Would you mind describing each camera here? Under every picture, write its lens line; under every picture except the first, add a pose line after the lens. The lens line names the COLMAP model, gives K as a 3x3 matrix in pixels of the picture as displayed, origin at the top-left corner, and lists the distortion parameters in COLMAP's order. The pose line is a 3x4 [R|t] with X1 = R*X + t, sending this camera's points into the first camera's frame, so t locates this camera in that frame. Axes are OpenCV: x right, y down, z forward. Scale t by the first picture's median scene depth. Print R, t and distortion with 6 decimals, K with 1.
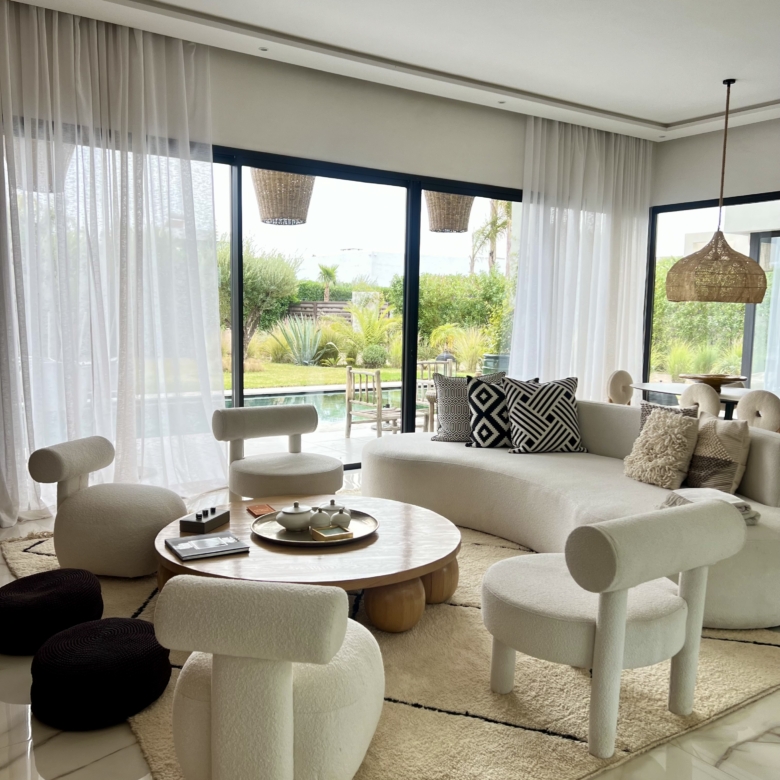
lens RADIAL K [[769.7, 0, 389.9], [0, 769.7, 394.4], [0, 0, 1]] dist [0.070721, -0.099078]
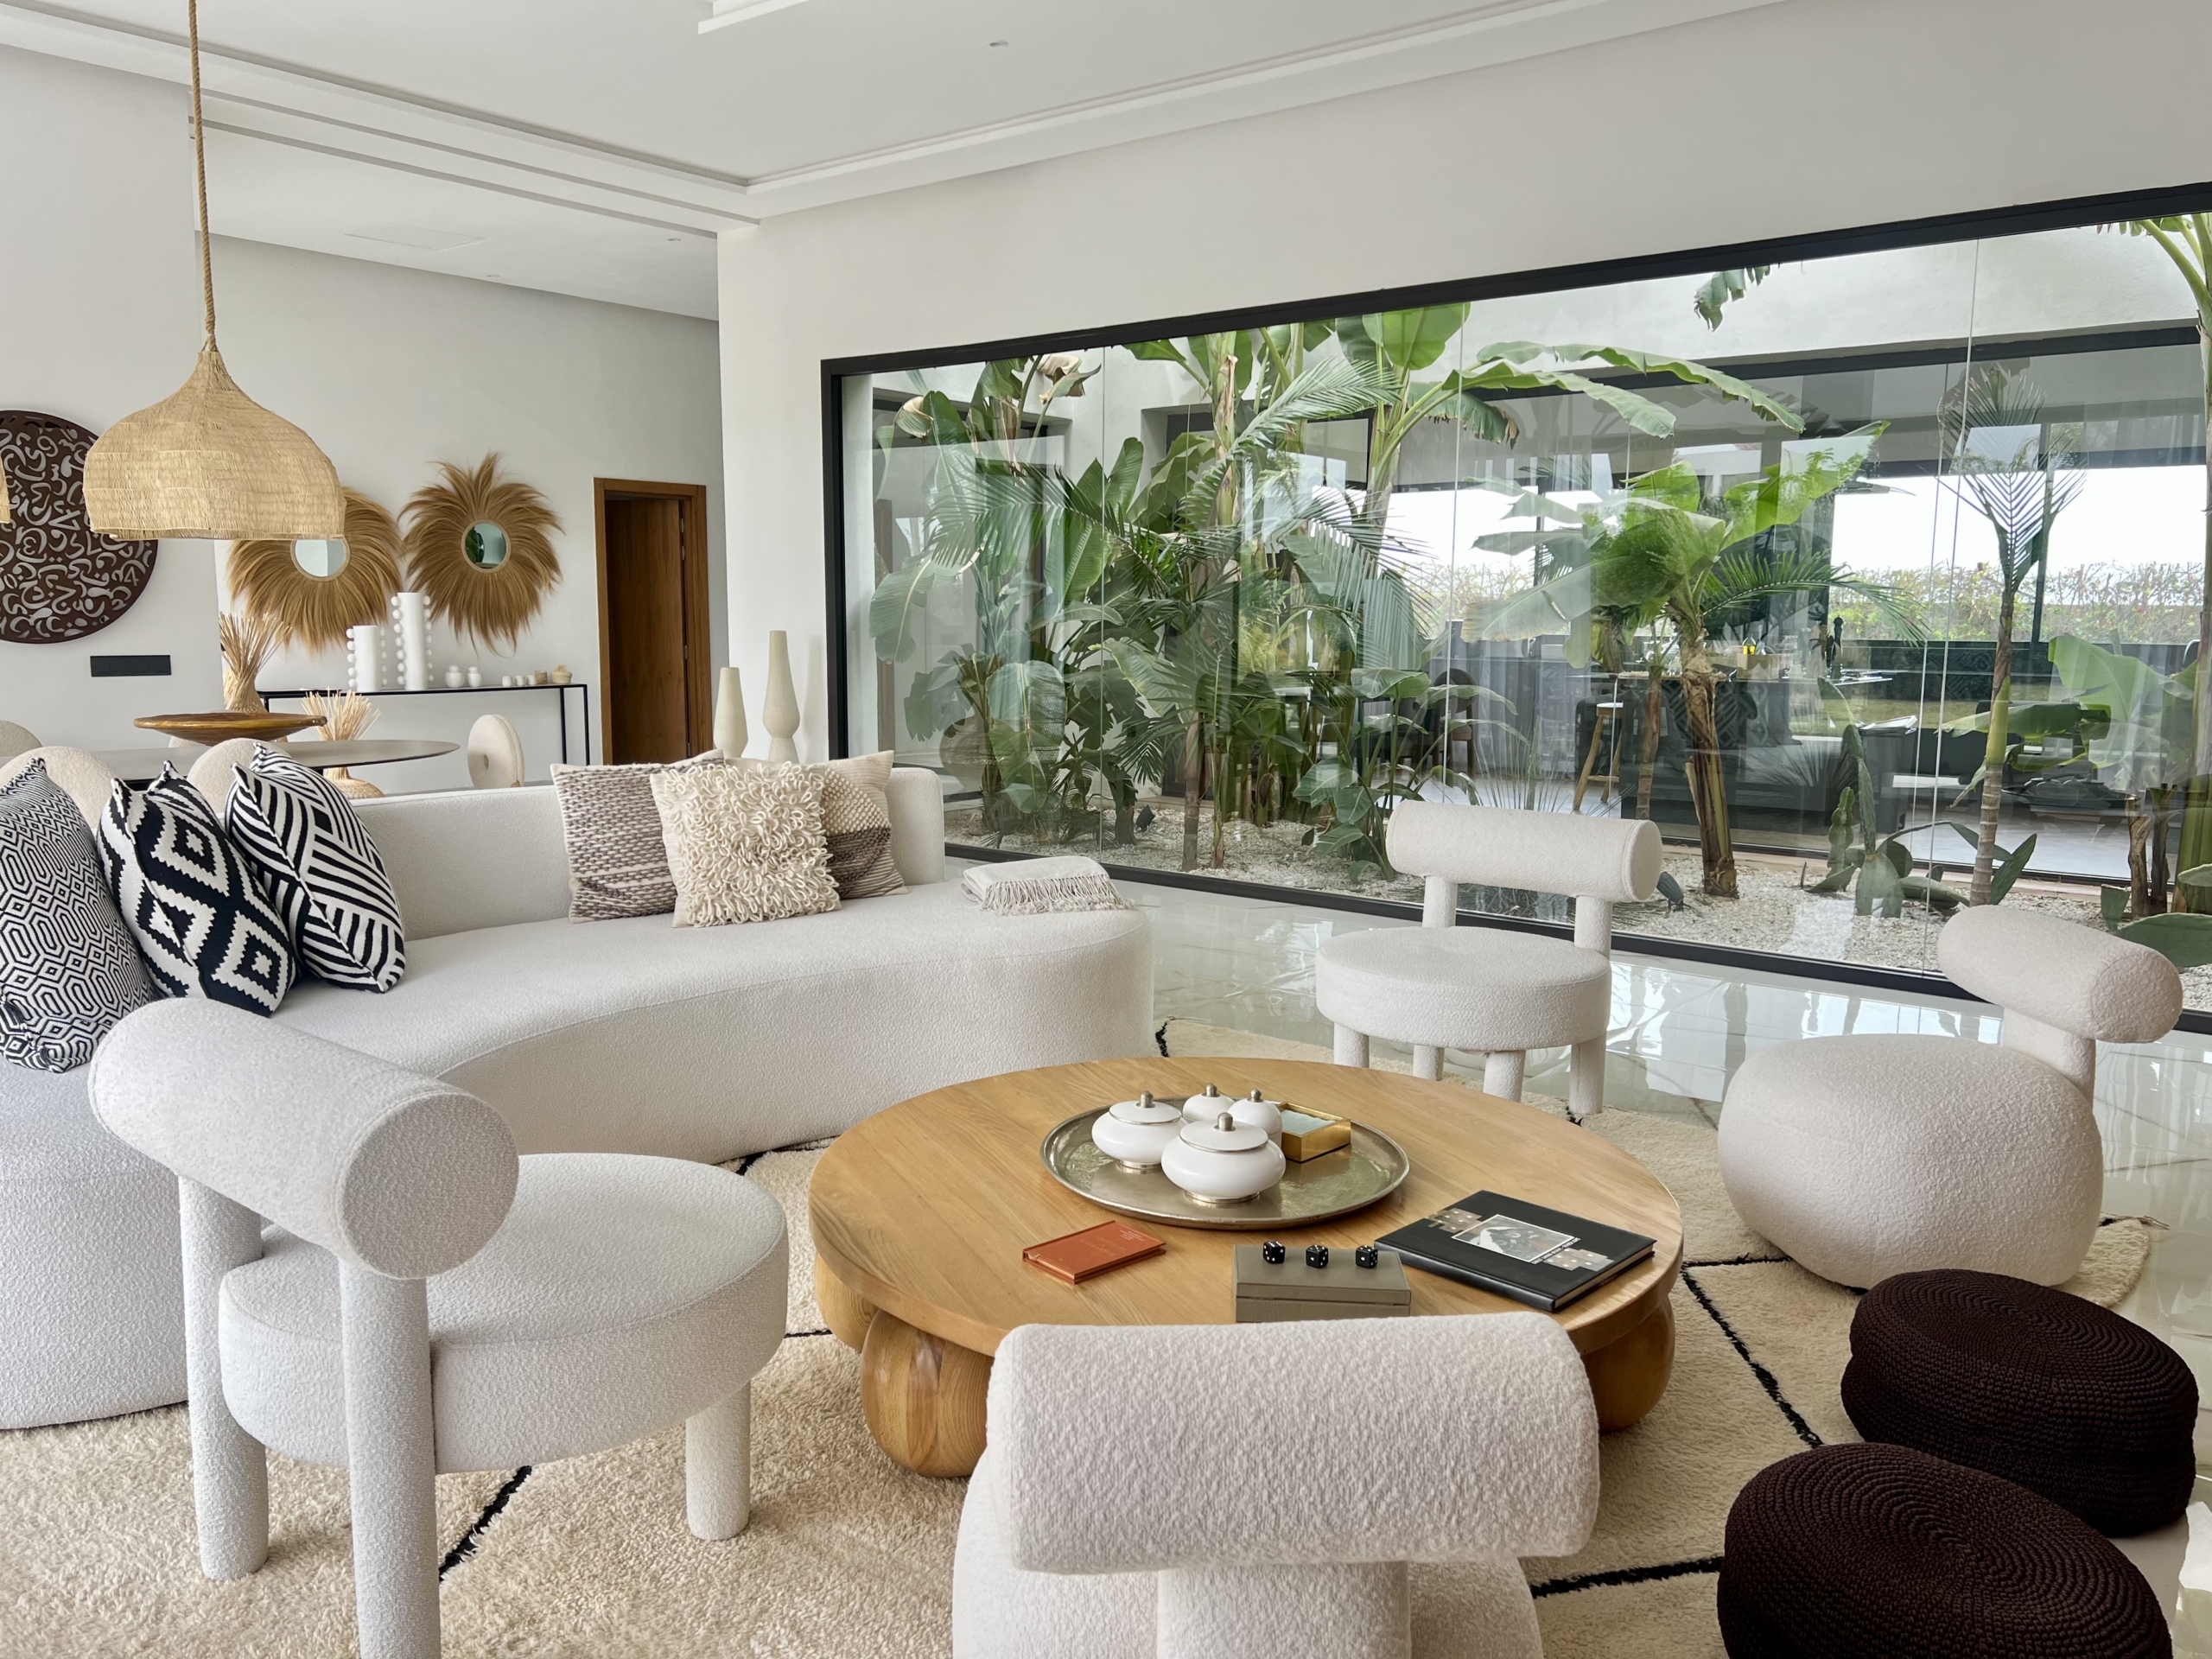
lens RADIAL K [[1656.3, 0, 1115.7], [0, 1656.3, 813.8], [0, 0, 1]] dist [0.061336, -0.073608]
pose [[-0.278177, -0.135022, 0.950992, -0.634739], [0.088345, 0.982277, 0.165306, -0.091287], [-0.956458, 0.130000, -0.261319, 0.994564]]
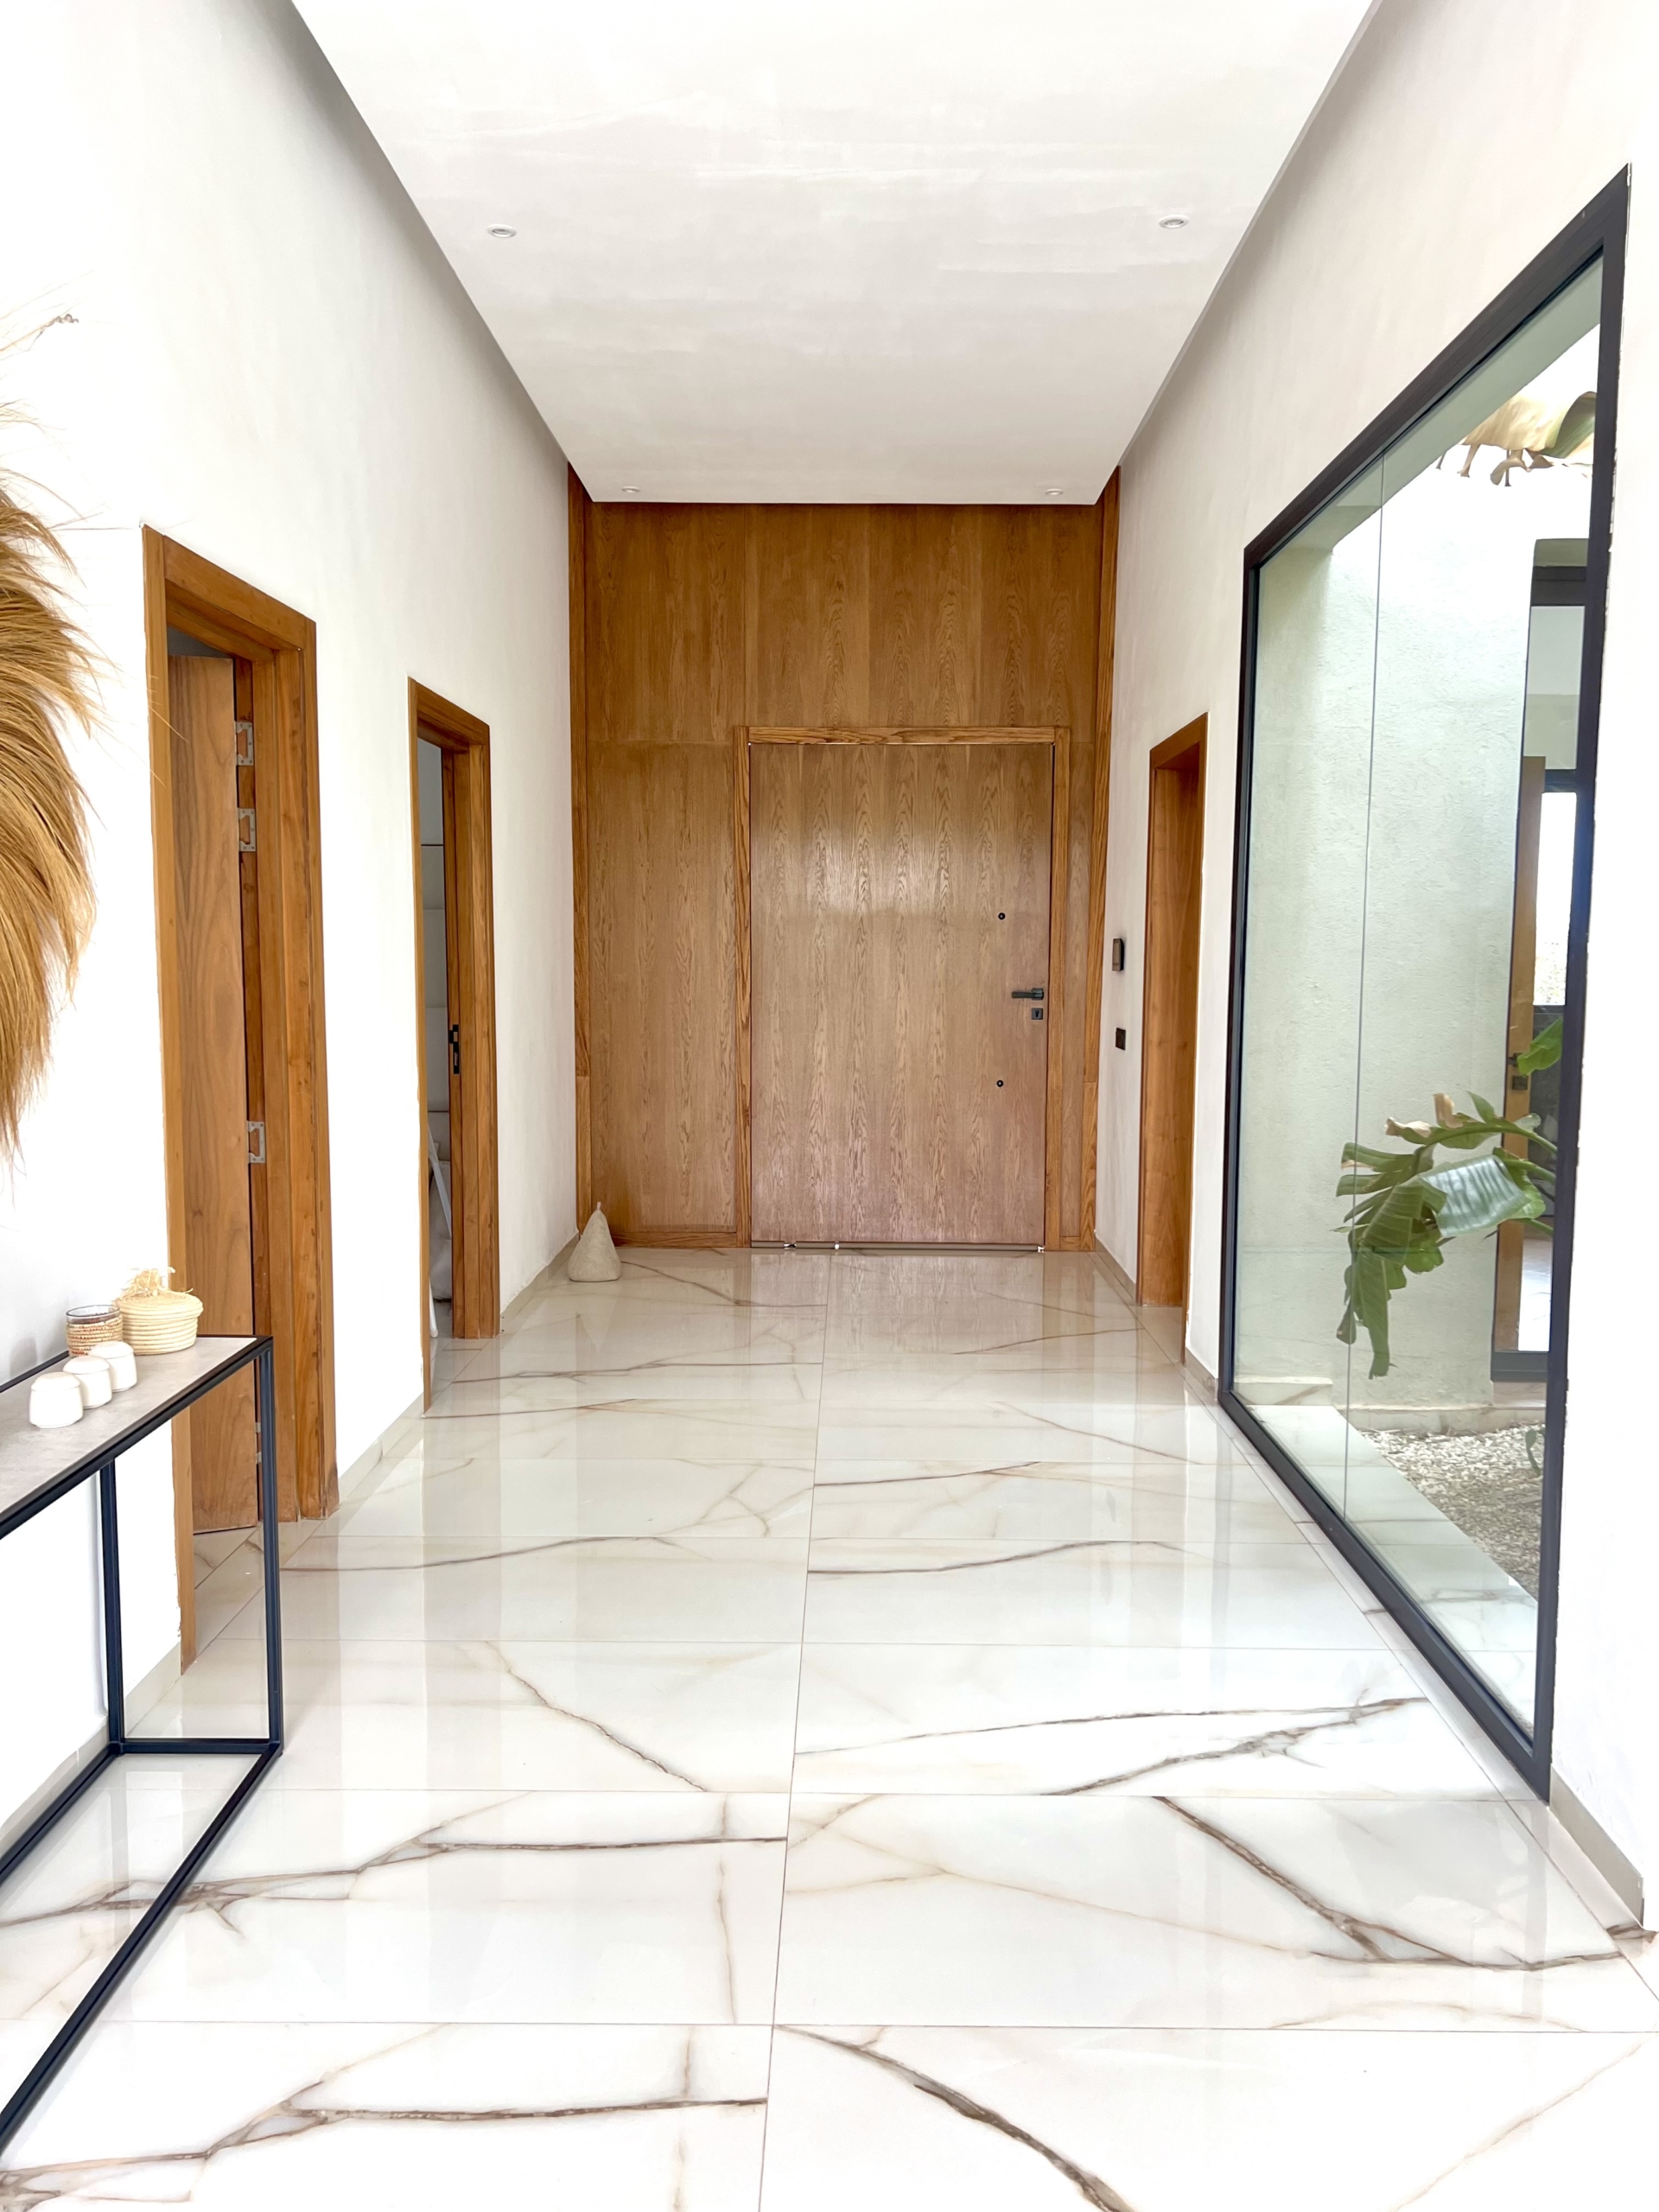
lens RADIAL K [[1641.5, 0, 844.9], [0, 1641.5, 1109.8], [0, 0, 1]] dist [0.083078, -0.101930]
pose [[-0.819087, -0.078157, 0.568320, 1.385502], [0.041047, 0.980152, 0.193952, -0.131550], [-0.572198, 0.182192, -0.799622, 1.418808]]
